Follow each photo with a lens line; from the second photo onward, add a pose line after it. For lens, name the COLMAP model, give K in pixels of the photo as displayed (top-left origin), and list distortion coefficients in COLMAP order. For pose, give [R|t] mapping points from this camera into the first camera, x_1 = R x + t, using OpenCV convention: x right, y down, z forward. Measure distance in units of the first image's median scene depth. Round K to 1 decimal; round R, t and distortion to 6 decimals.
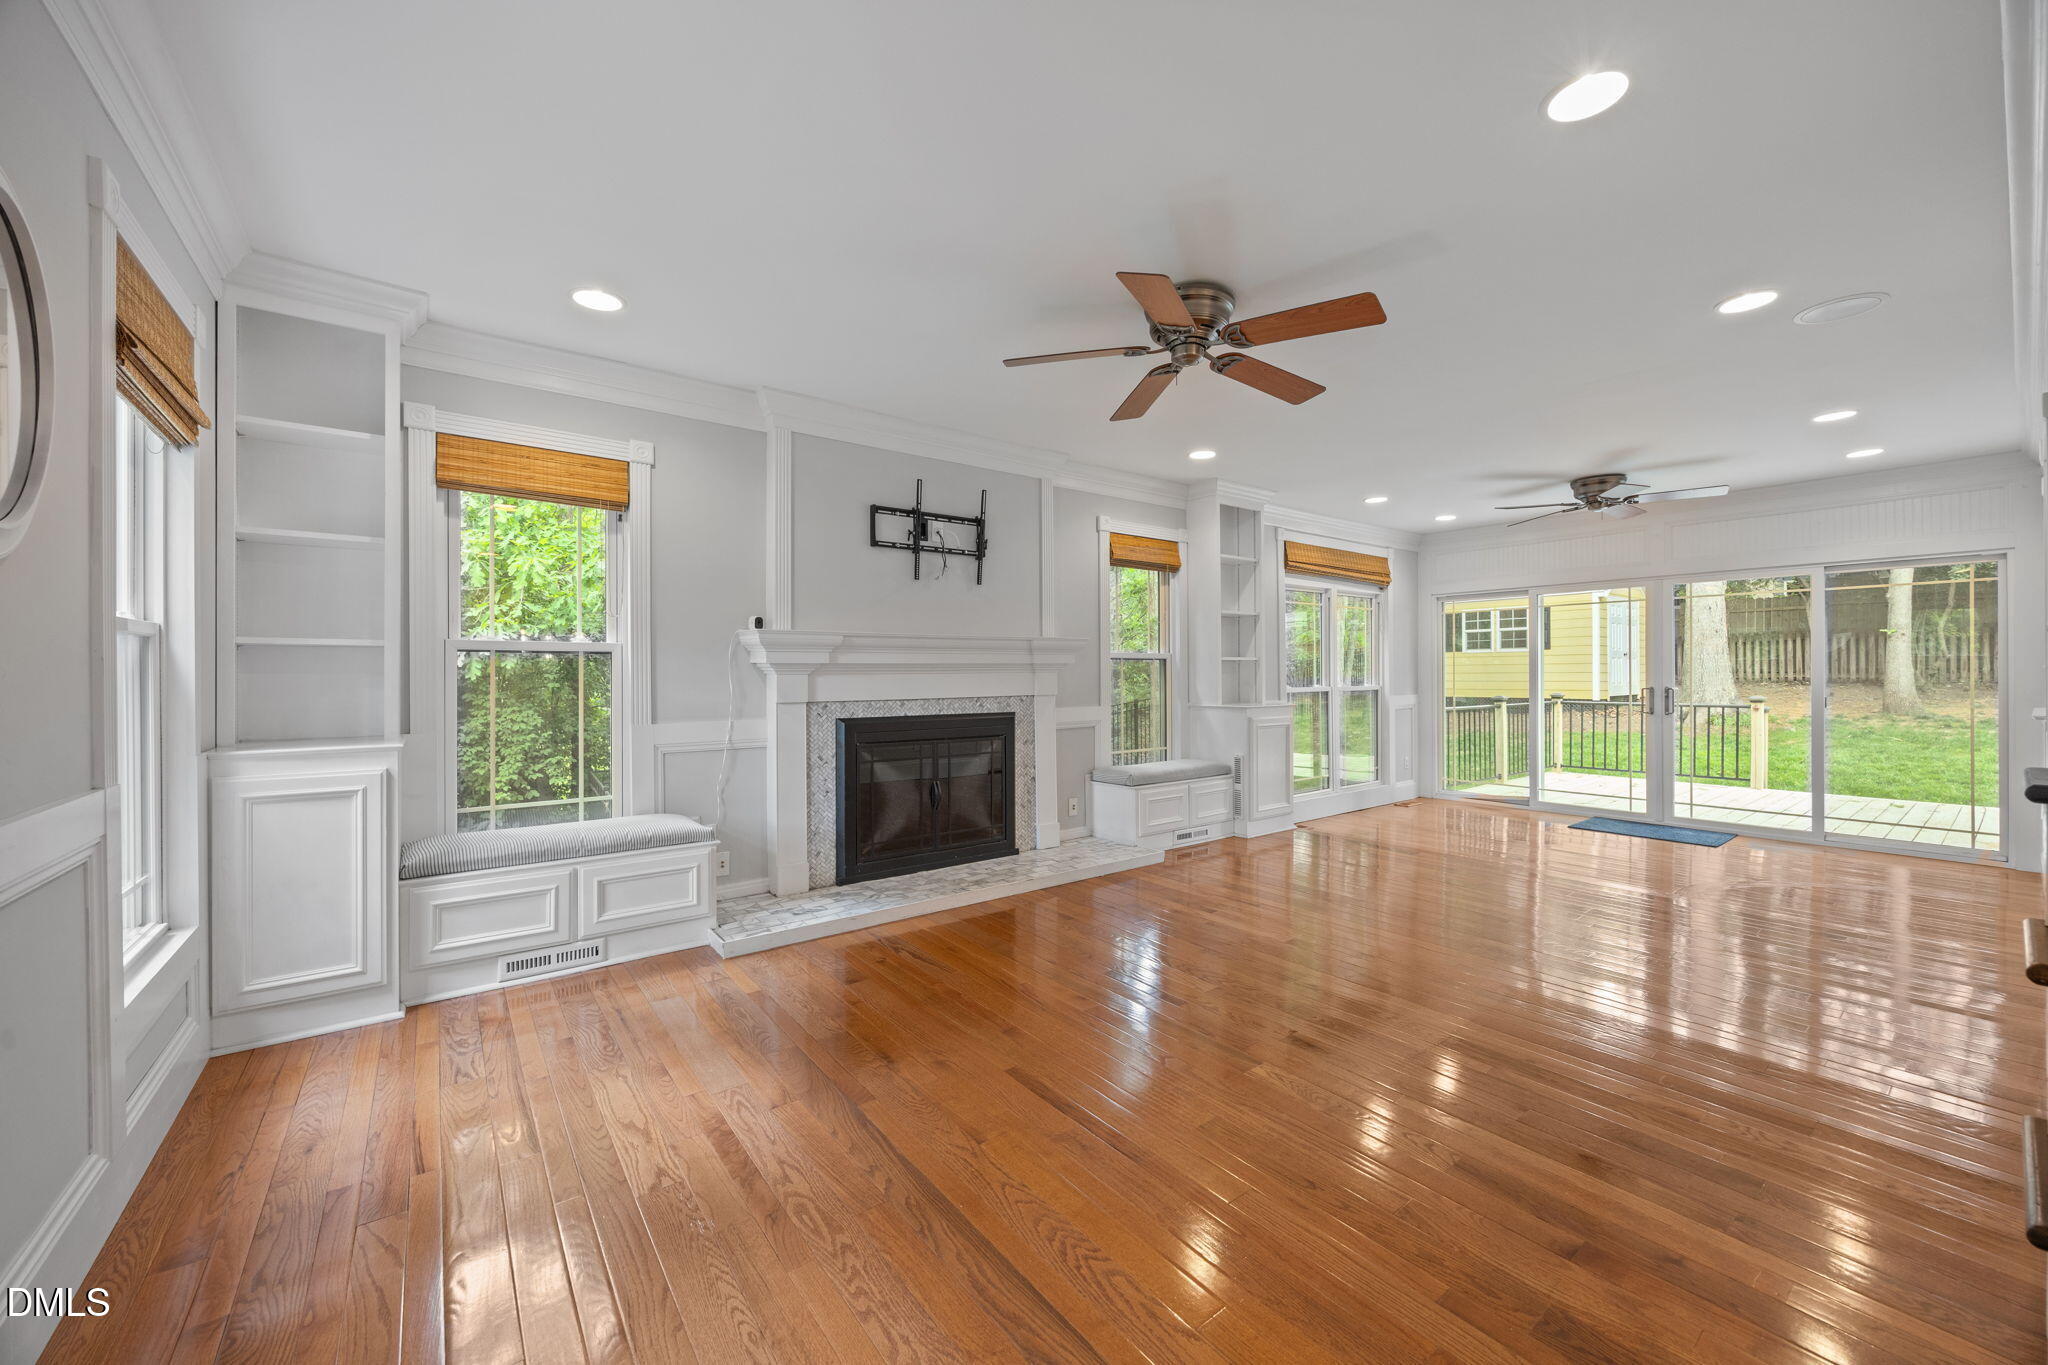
lens RADIAL K [[776.0, 0, 1029.2], [0, 776.0, 678.7], [0, 0, 1]] dist [-0.003109, -0.001364]
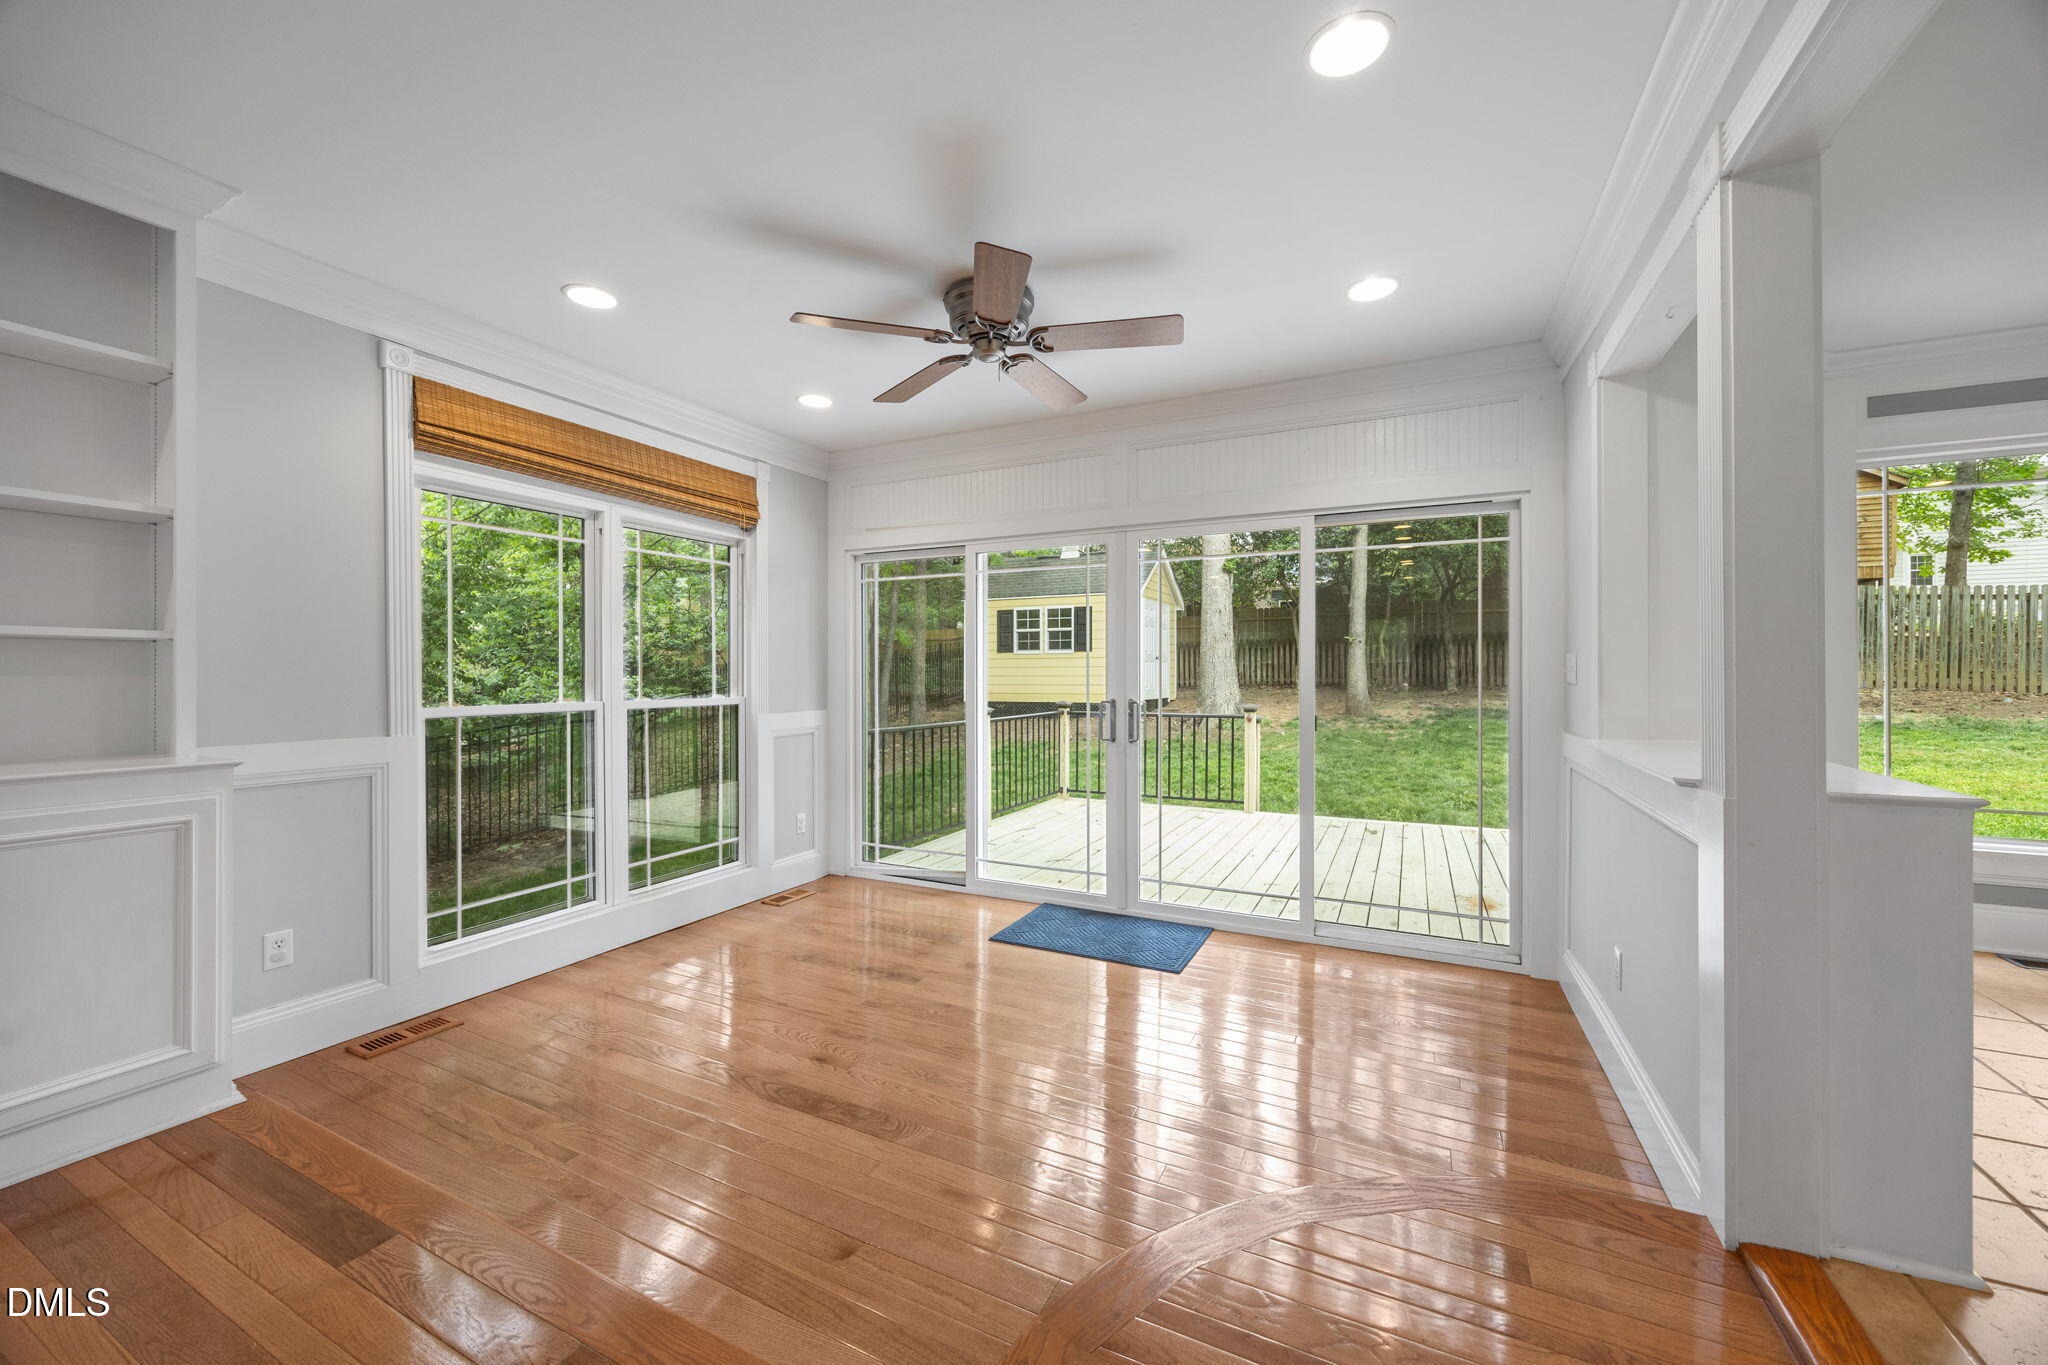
lens RADIAL K [[776.0, 0, 1042.0], [0, 776.0, 683.4], [0, 0, 1]] dist [-0.003109, -0.001364]
pose [[0.888280, 0.000008, 0.459302, 0.604334], [-0.001256, 0.999996, 0.002411, -0.004892], [-0.459300, -0.002719, 0.888277, 0.604355]]
